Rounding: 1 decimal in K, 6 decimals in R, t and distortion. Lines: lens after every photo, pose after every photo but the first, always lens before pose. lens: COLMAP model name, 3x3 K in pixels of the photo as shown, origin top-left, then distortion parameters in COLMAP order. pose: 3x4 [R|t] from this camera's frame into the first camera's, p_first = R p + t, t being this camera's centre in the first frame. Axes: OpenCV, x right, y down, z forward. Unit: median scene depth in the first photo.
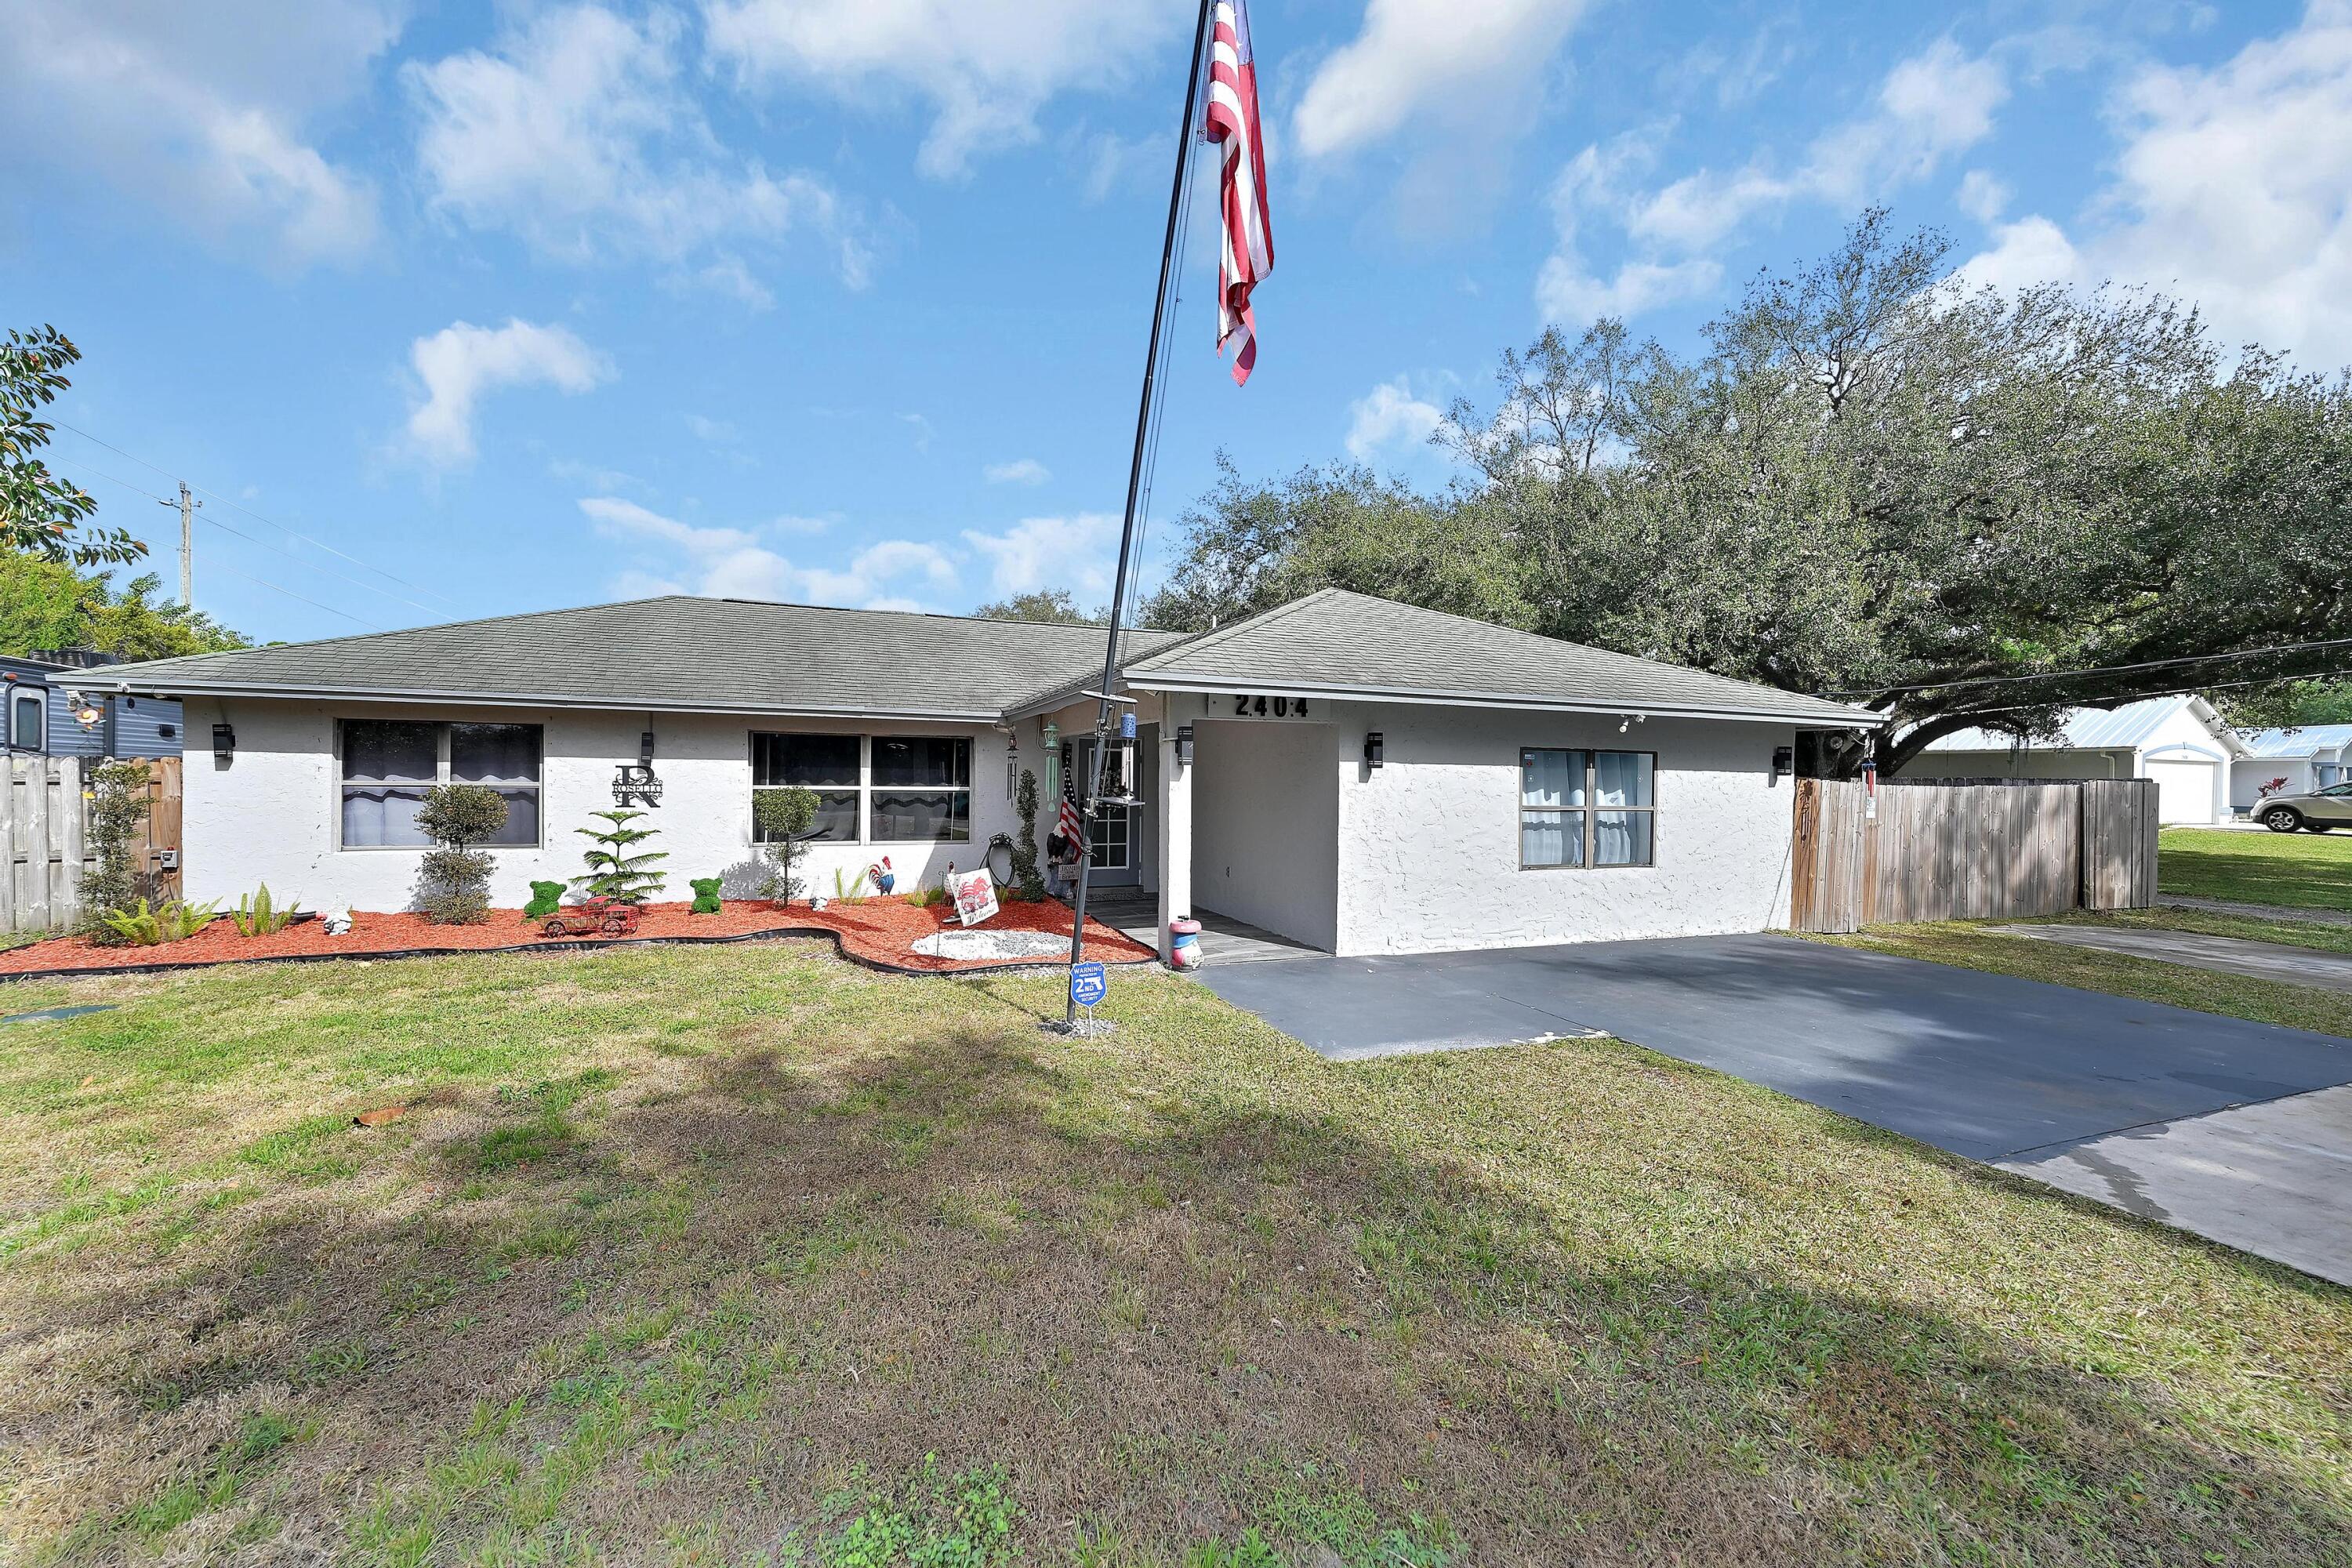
lens RADIAL K [[944.5, 0, 1178.8], [0, 944.5, 773.9], [0, 0, 1]] dist [-0.000465, -0.000415]
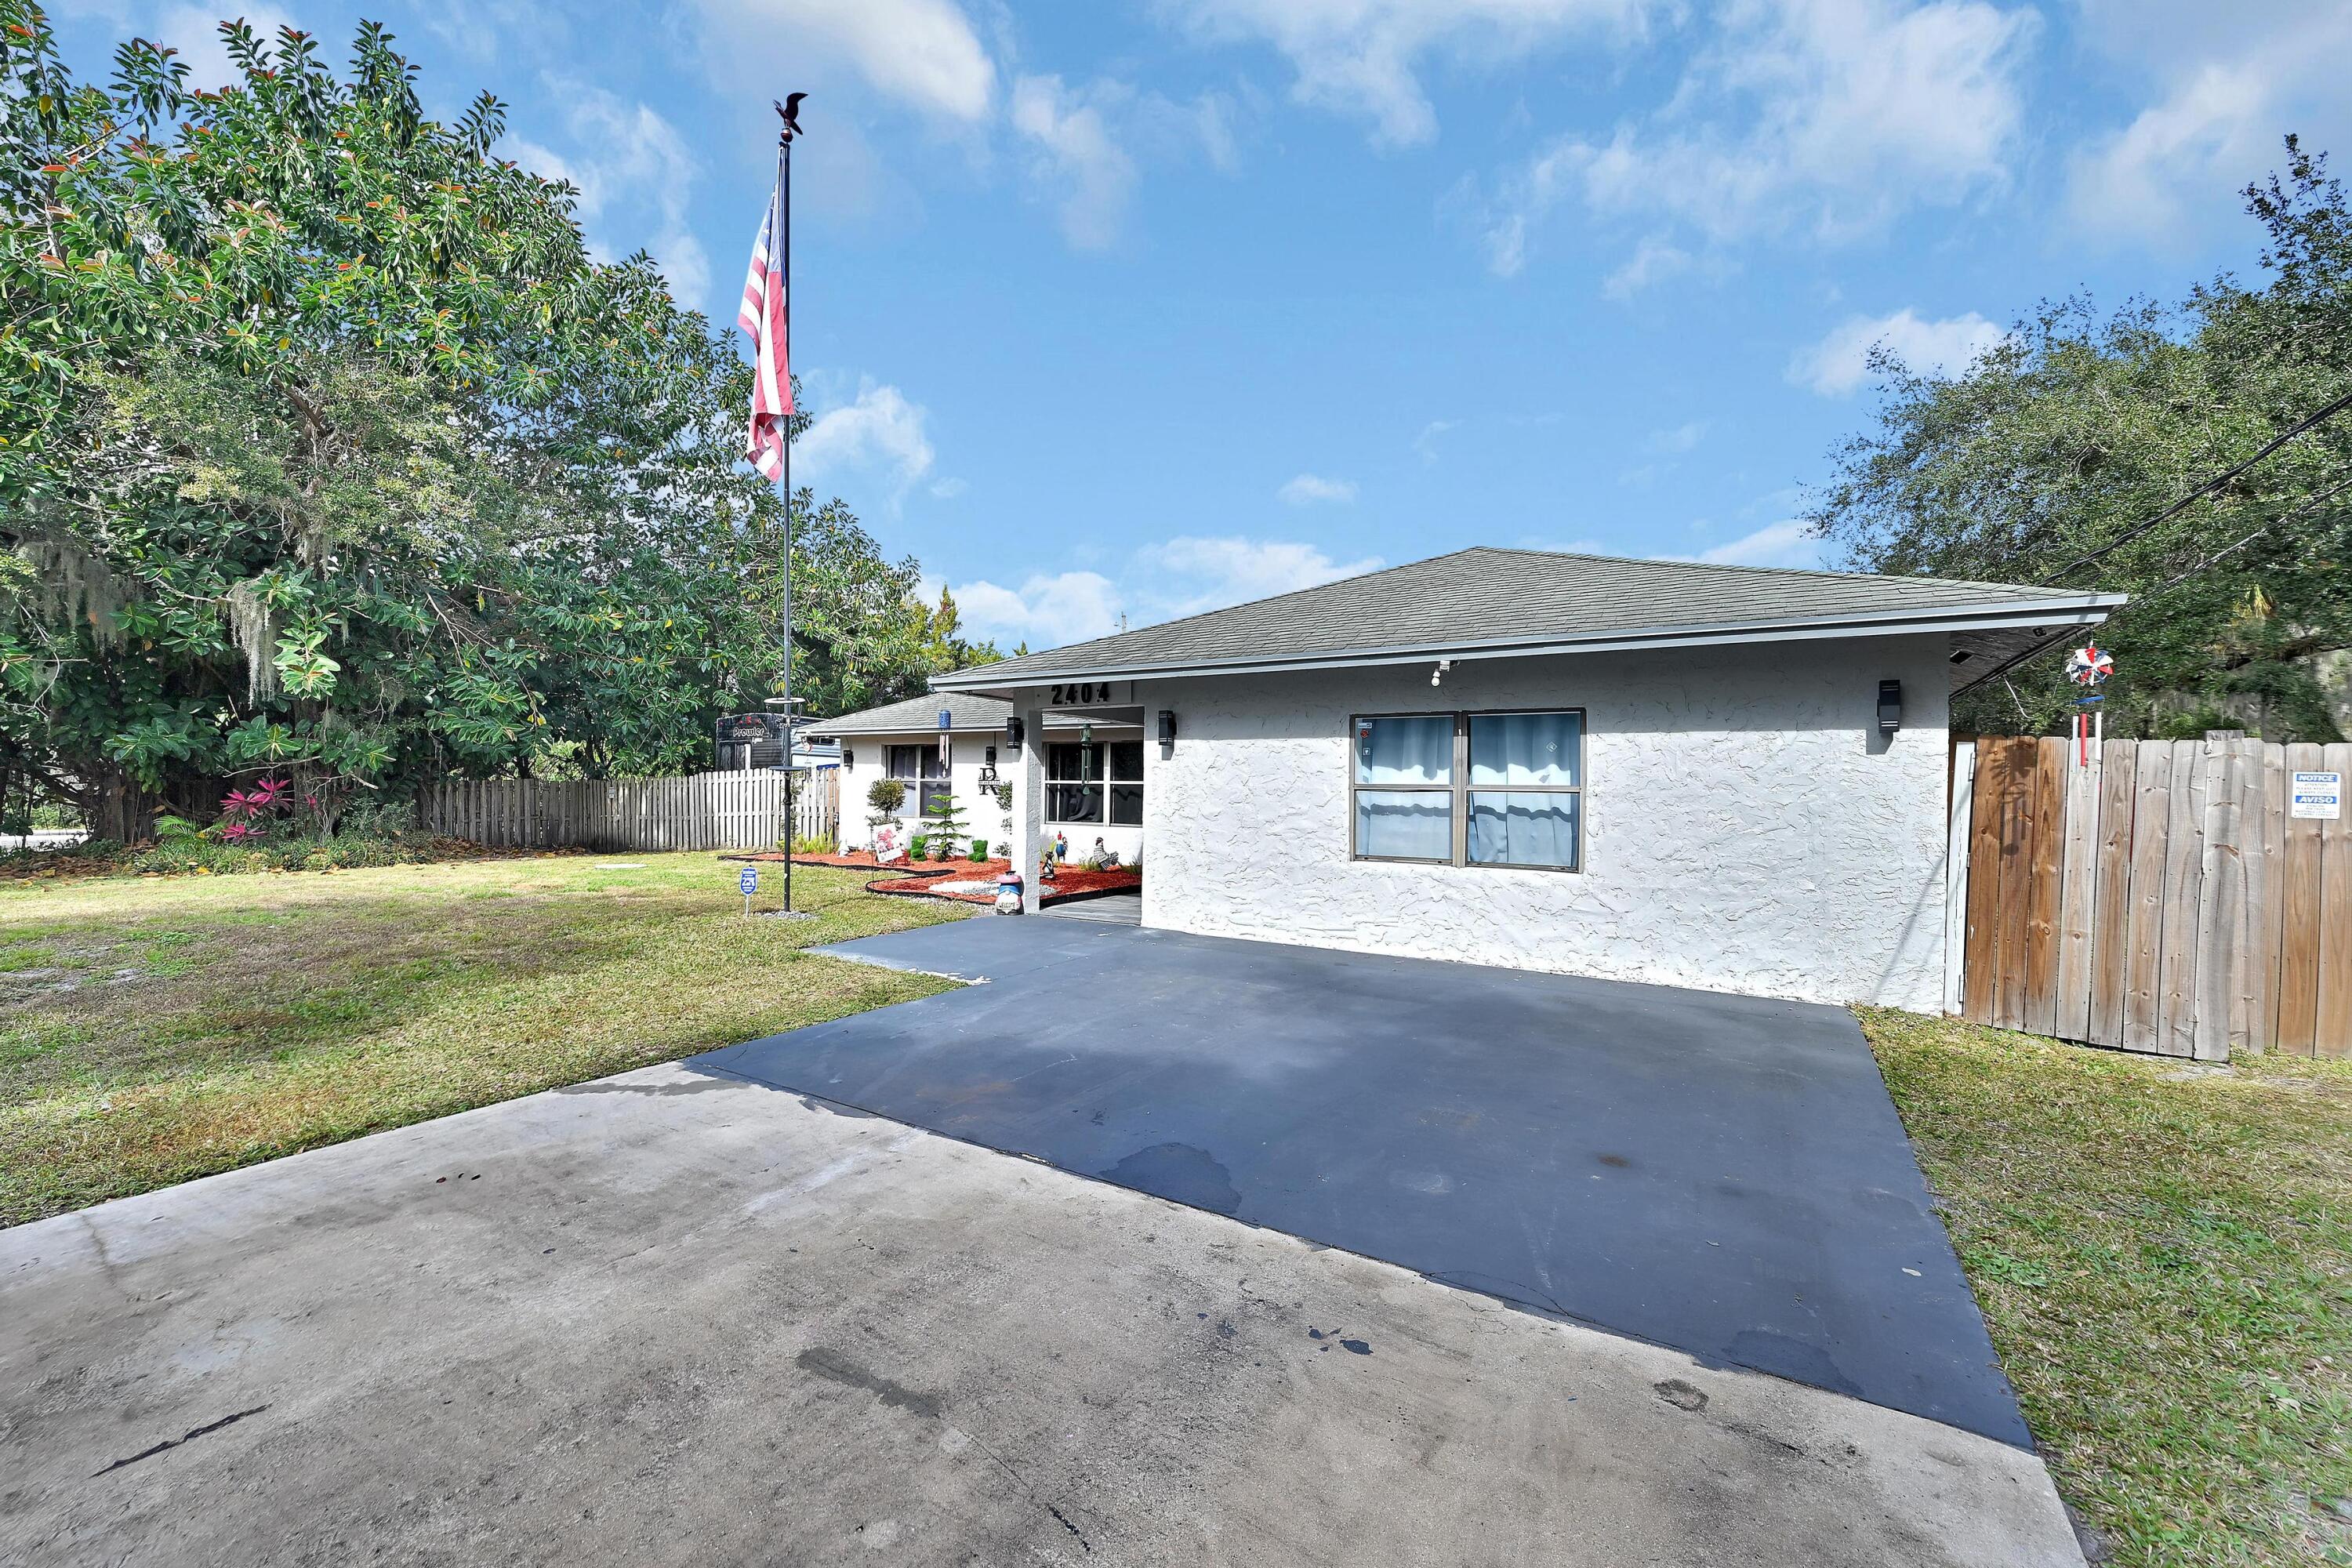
lens RADIAL K [[944.5, 0, 1166.9], [0, 944.5, 785.5], [0, 0, 1]] dist [-0.000465, -0.000415]
pose [[0.592507, -0.010554, -0.805496, 0.865218], [-0.004646, 0.999853, -0.016518, 0.045813], [0.805552, 0.013529, 0.592371, 0.334417]]
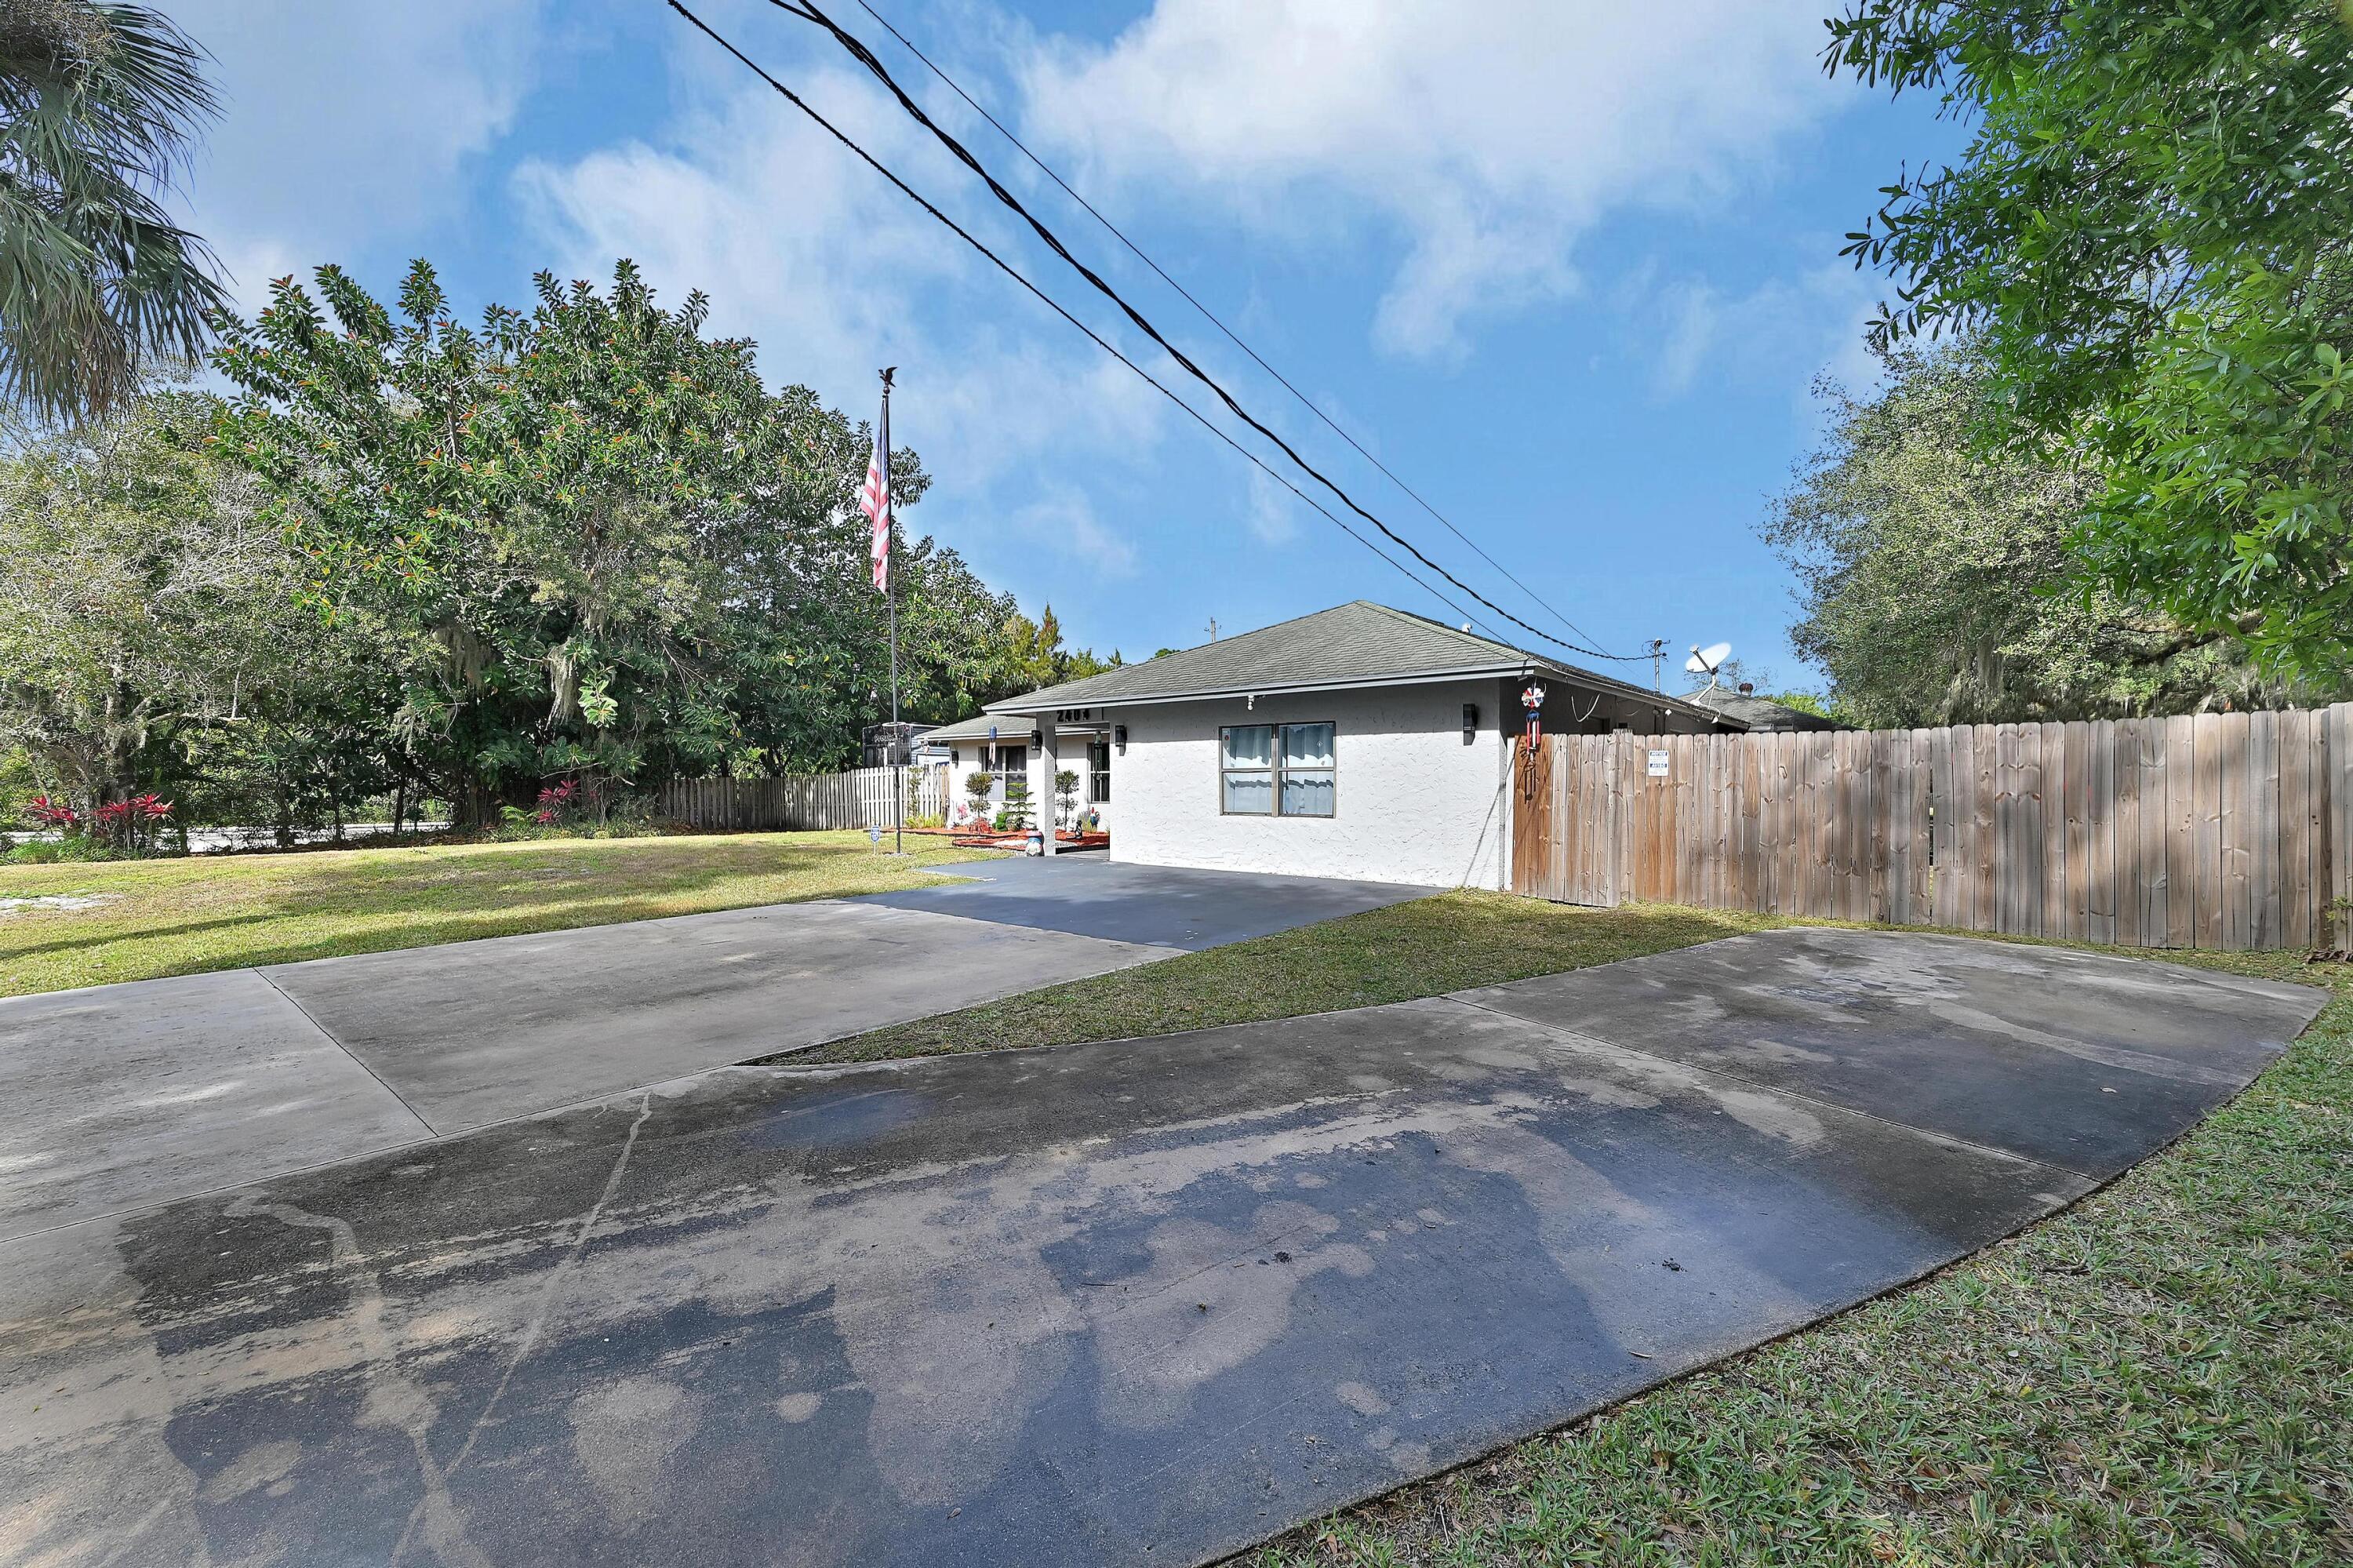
lens RADIAL K [[944.9, 0, 1168.7], [0, 944.9, 788.5], [0, 0, 1]] dist [-0.000465, -0.000415]
pose [[0.473839, -0.009183, -0.880564, 1.416211], [0.011366, 0.999926, -0.004311, 0.063007], [0.880538, -0.007966, 0.473909, 0.252468]]
